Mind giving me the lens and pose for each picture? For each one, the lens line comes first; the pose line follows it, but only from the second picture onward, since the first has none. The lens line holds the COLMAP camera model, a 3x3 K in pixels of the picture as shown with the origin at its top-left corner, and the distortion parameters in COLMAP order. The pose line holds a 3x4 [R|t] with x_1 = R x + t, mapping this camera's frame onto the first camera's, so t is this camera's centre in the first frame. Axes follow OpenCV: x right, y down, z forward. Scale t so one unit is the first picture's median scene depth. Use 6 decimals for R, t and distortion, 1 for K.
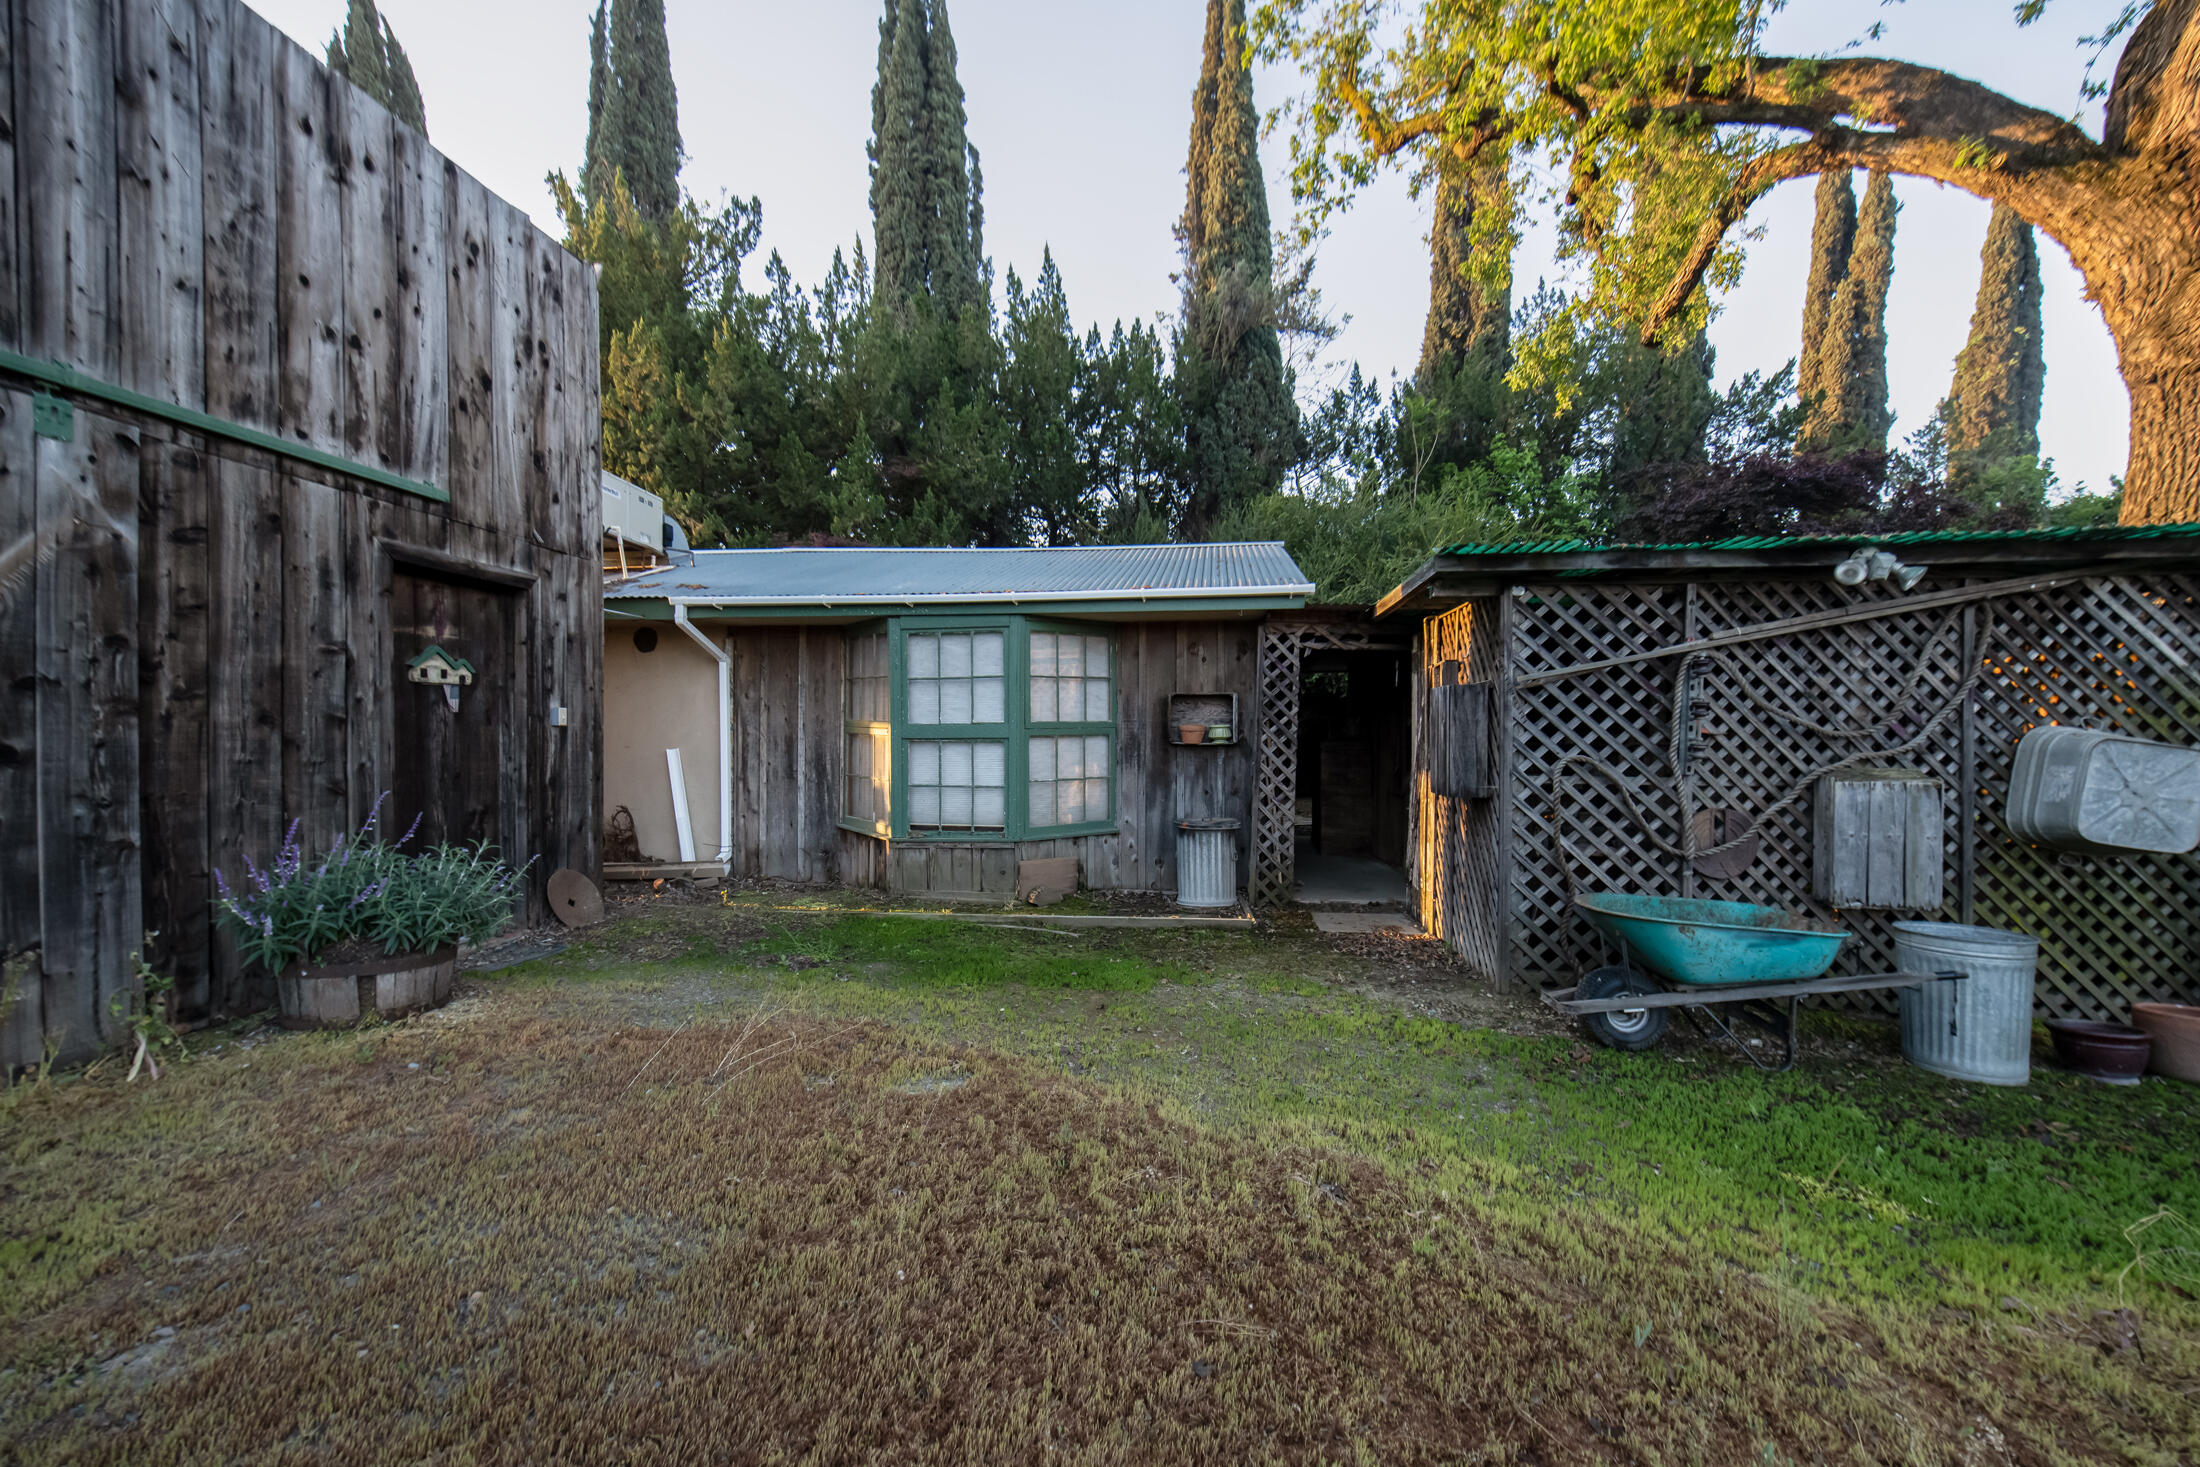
lens RADIAL K [[879.0, 0, 1105.8], [0, 879.0, 763.5], [0, 0, 1]] dist [-0.007256, -0.002835]
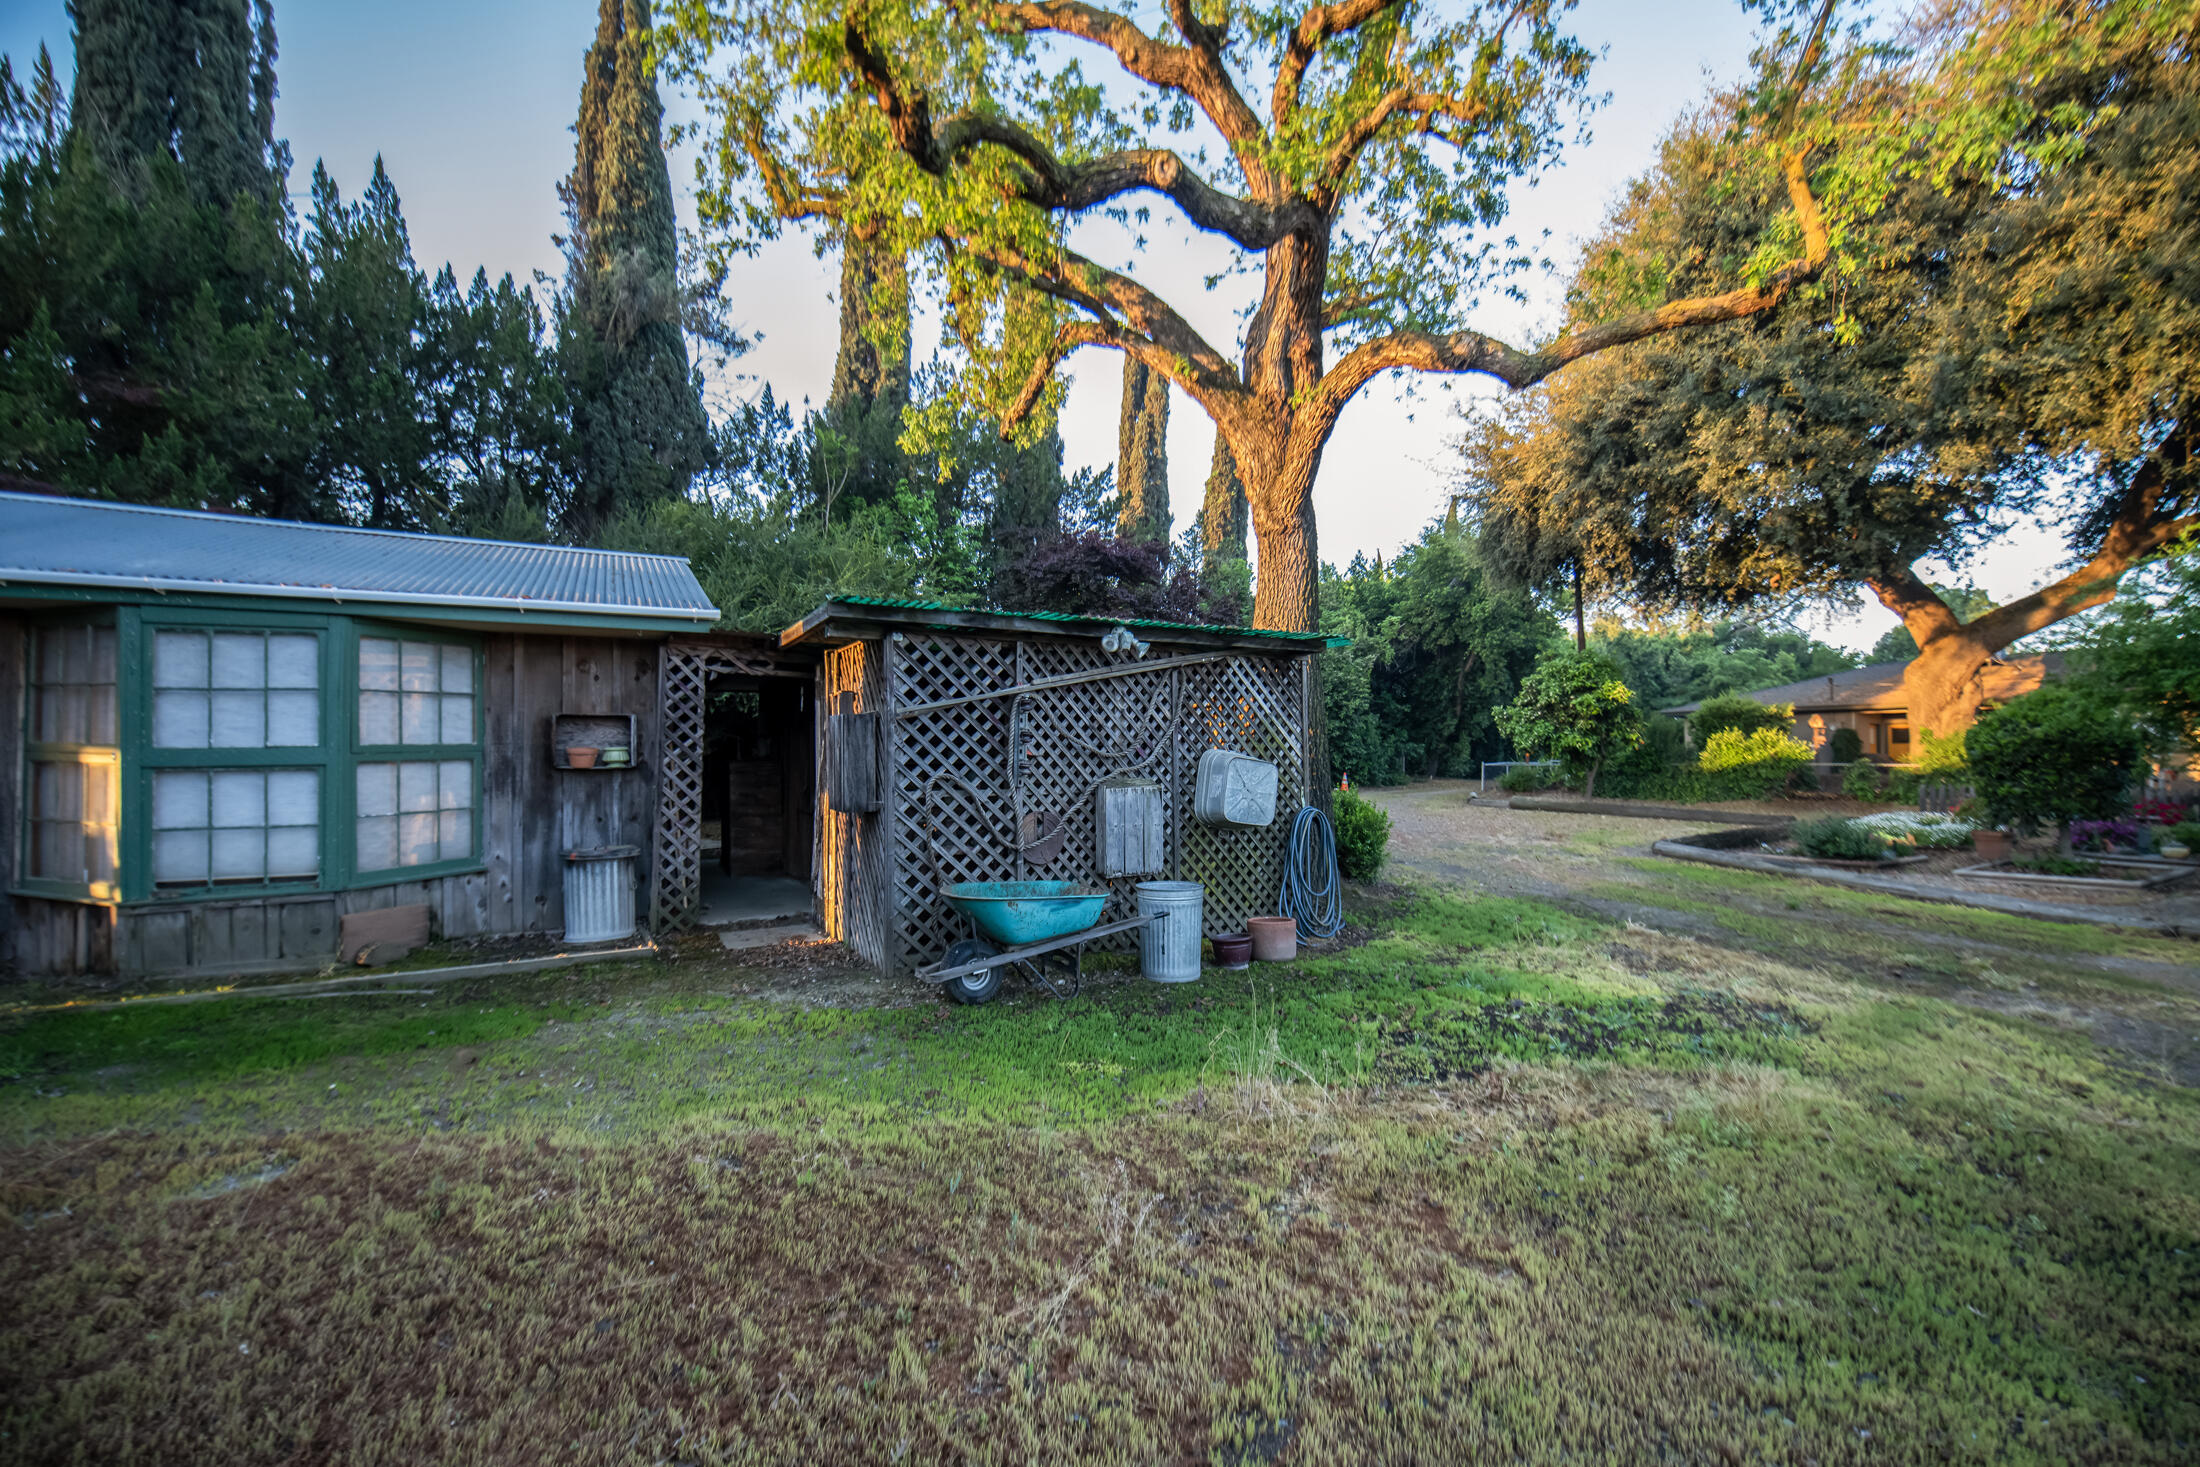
lens RADIAL K [[879.0, 0, 1094.6], [0, 879.0, 734.2], [0, 0, 1]] dist [-0.007256, -0.002835]
pose [[0.808194, 0.005351, 0.588892, -0.011068], [0.026379, 0.998626, -0.045277, -0.001894], [-0.588325, 0.052127, 0.806942, -0.076376]]
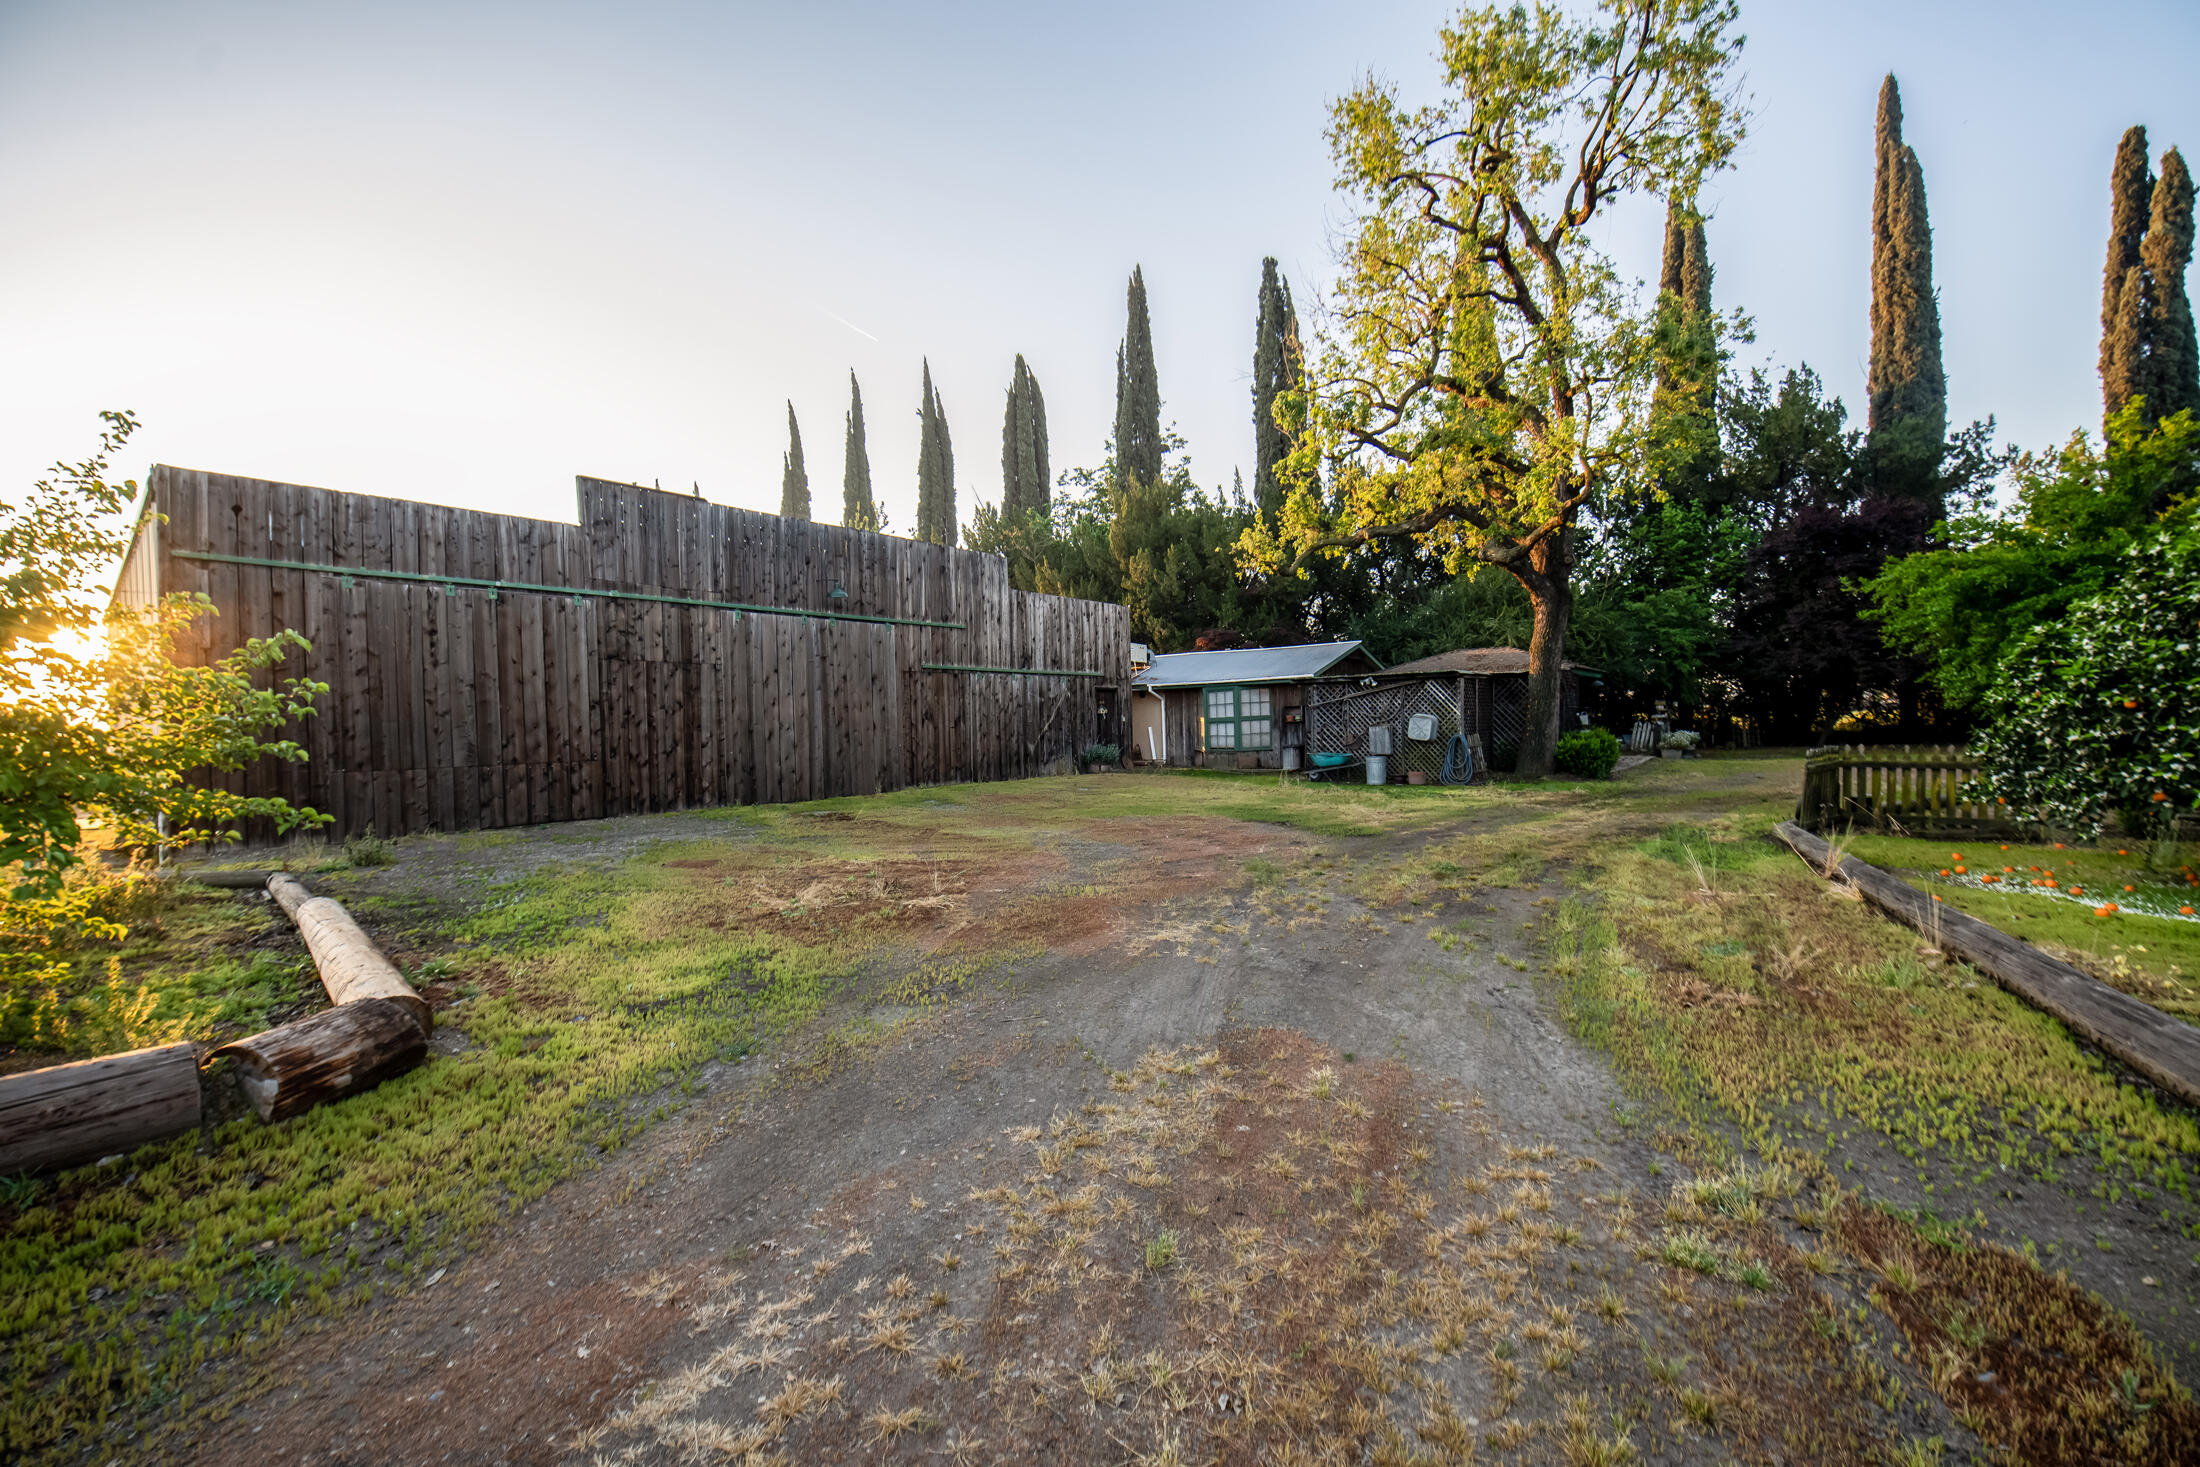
lens RADIAL K [[879.0, 0, 1103.3], [0, 879.0, 735.9], [0, 0, 1]] dist [-0.007256, -0.002835]
pose [[0.856424, -0.012900, -0.516113, 1.271753], [0.010712, 0.999917, -0.007218, 0.049310], [0.516163, 0.000653, 0.856490, -2.305414]]
